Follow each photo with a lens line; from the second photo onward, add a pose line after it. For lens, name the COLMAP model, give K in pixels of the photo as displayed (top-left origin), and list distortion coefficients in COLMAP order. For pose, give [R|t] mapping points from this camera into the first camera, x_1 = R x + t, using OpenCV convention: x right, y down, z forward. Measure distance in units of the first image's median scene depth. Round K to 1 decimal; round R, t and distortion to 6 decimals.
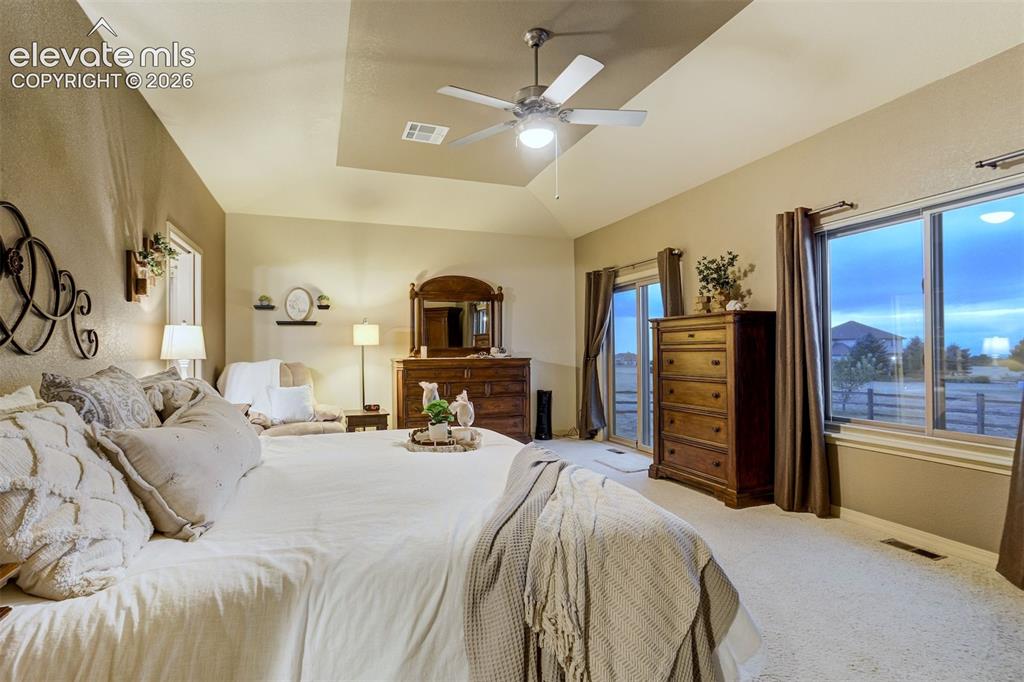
lens RADIAL K [[482.5, 0, 509.8], [0, 482.5, 347.1], [0, 0, 1]] dist [-0.023611, 0.000354]
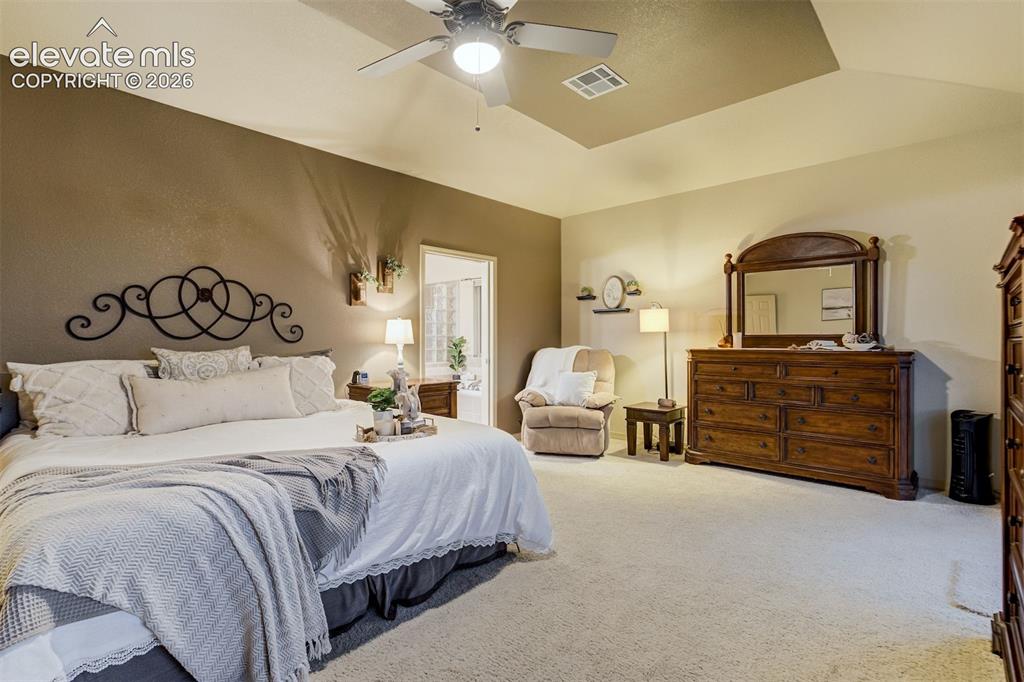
lens RADIAL K [[482.5, 0, 511.6], [0, 482.5, 337.1], [0, 0, 1]] dist [-0.023611, 0.000354]
pose [[0.442562, 0.003741, -0.896730, 0.379821], [0.003241, 0.999978, 0.005772, -0.000520], [0.896732, -0.005460, 0.442541, 0.349099]]
